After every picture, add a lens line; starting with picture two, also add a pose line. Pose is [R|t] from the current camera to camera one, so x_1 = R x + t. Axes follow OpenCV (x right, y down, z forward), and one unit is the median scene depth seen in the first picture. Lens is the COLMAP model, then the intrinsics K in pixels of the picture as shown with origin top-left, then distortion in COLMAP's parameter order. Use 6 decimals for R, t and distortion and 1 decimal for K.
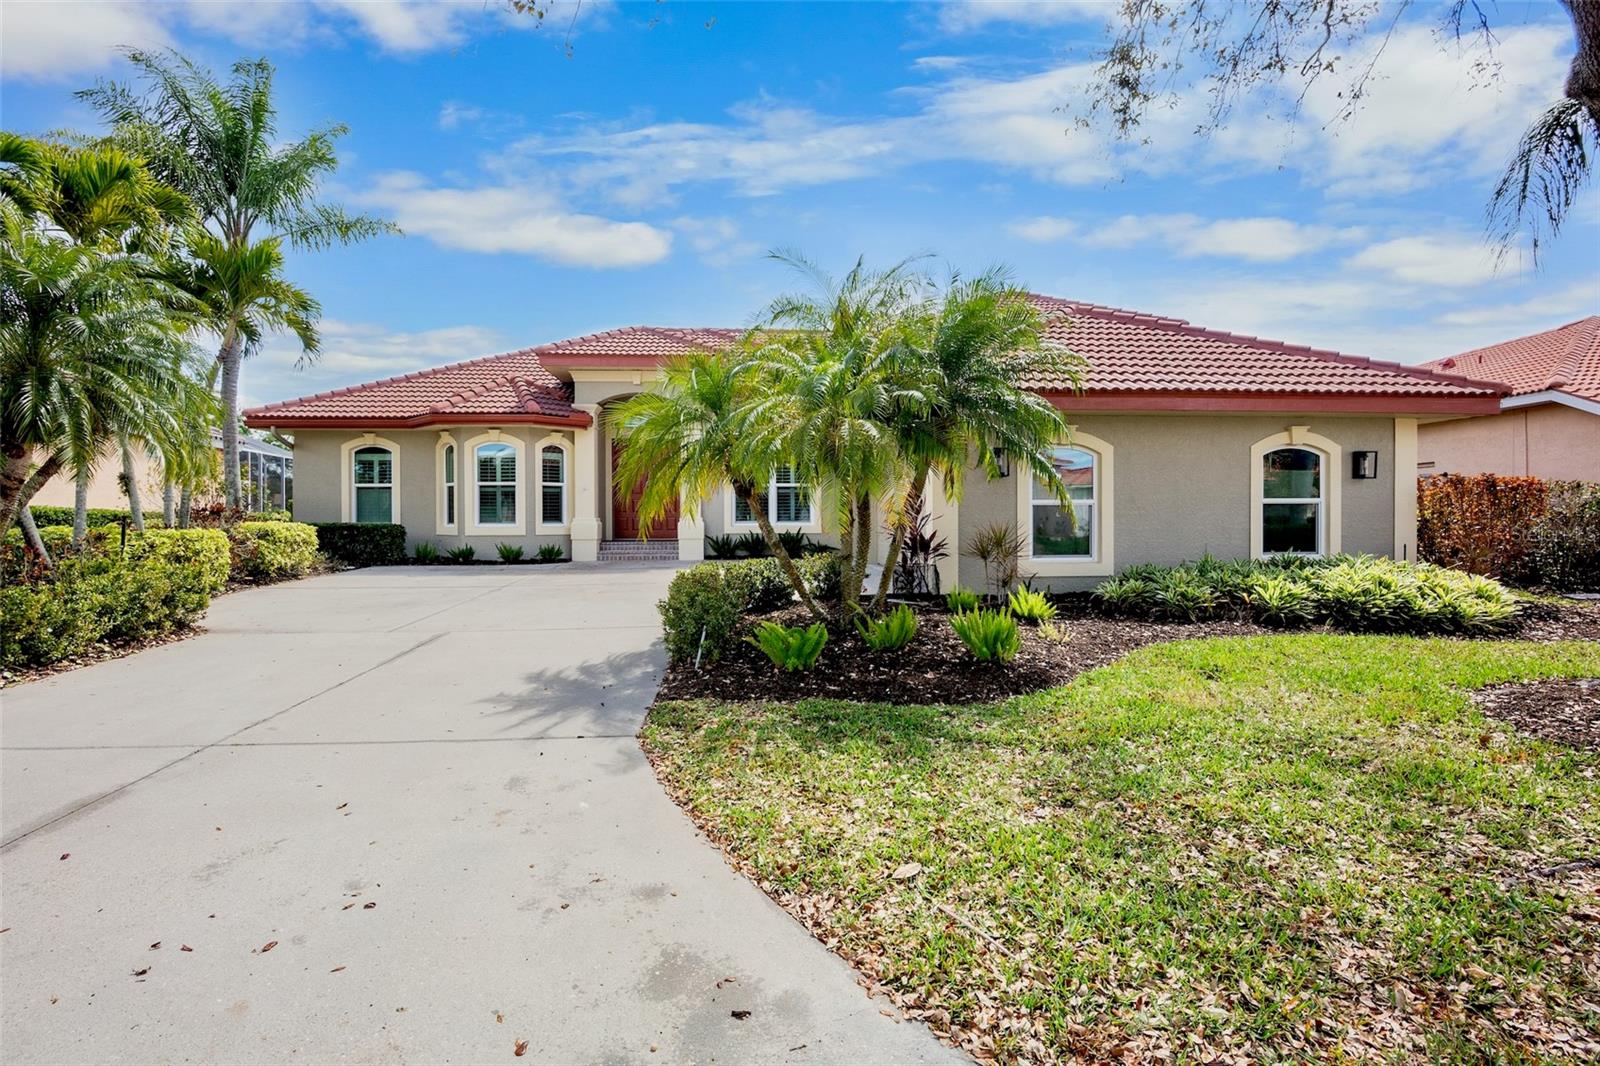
lens RADIAL K [[788.2, 0, 795.0], [0, 788.2, 538.2], [0, 0, 1]] dist [-0.018975, 0.001562]
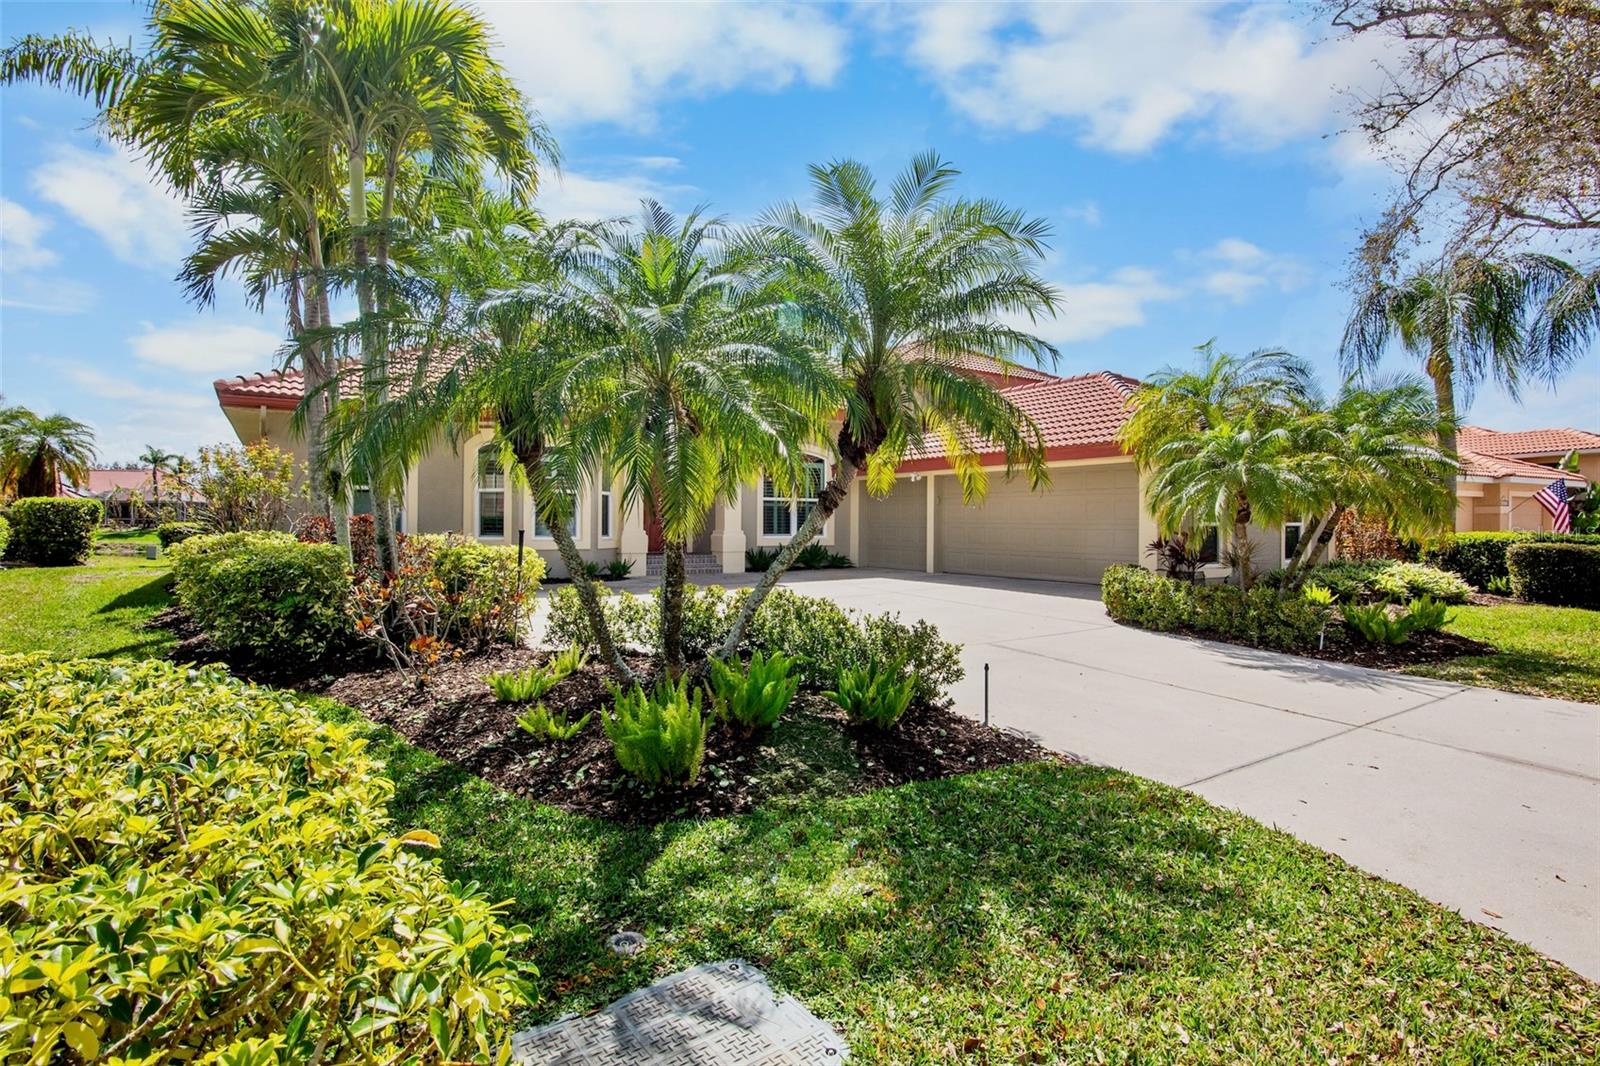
lens RADIAL K [[788.2, 0, 799.5], [0, 788.2, 531.1], [0, 0, 1]] dist [-0.018975, 0.001562]
pose [[0.863932, 0.004425, 0.503589, -0.577012], [0.001993, 0.999924, -0.012206, -0.013435], [-0.503605, 0.011548, 0.863857, 0.097513]]
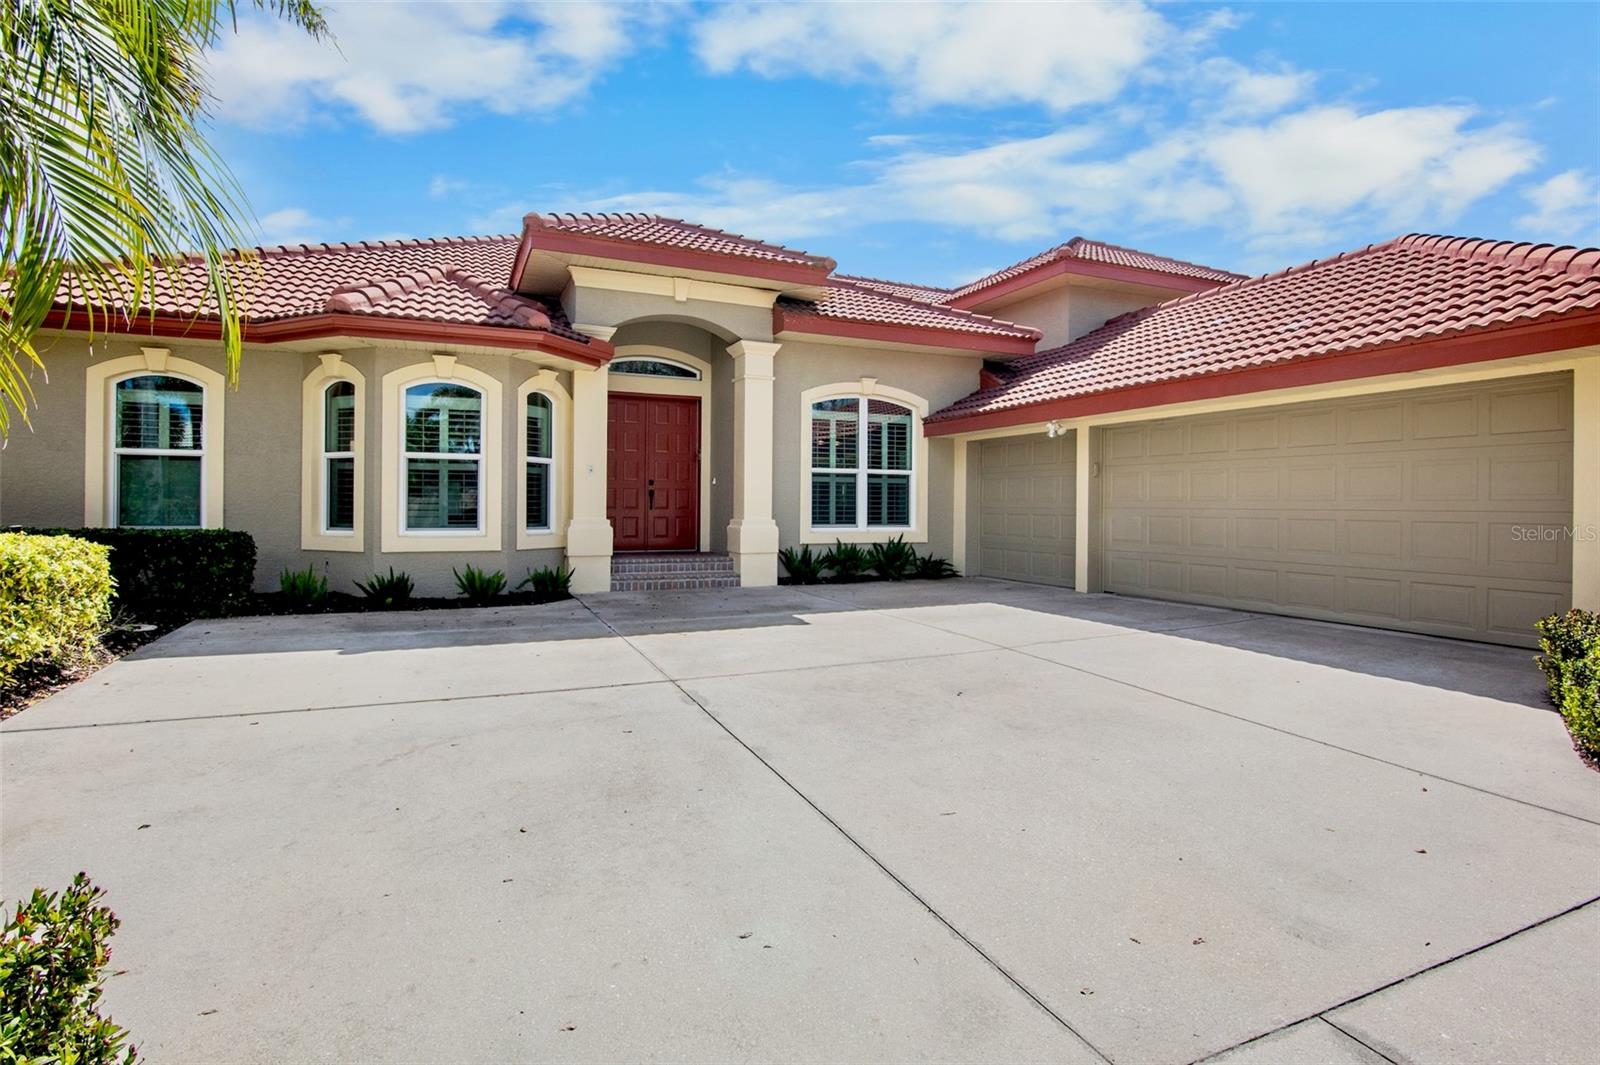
lens RADIAL K [[788.2, 0, 795.1], [0, 788.2, 530.7], [0, 0, 1]] dist [-0.018975, 0.001562]
pose [[0.943588, 0.000471, 0.331123, -0.323399], [-0.001336, 0.999996, 0.002383, -0.019032], [-0.331120, -0.002690, 0.943585, 0.398294]]
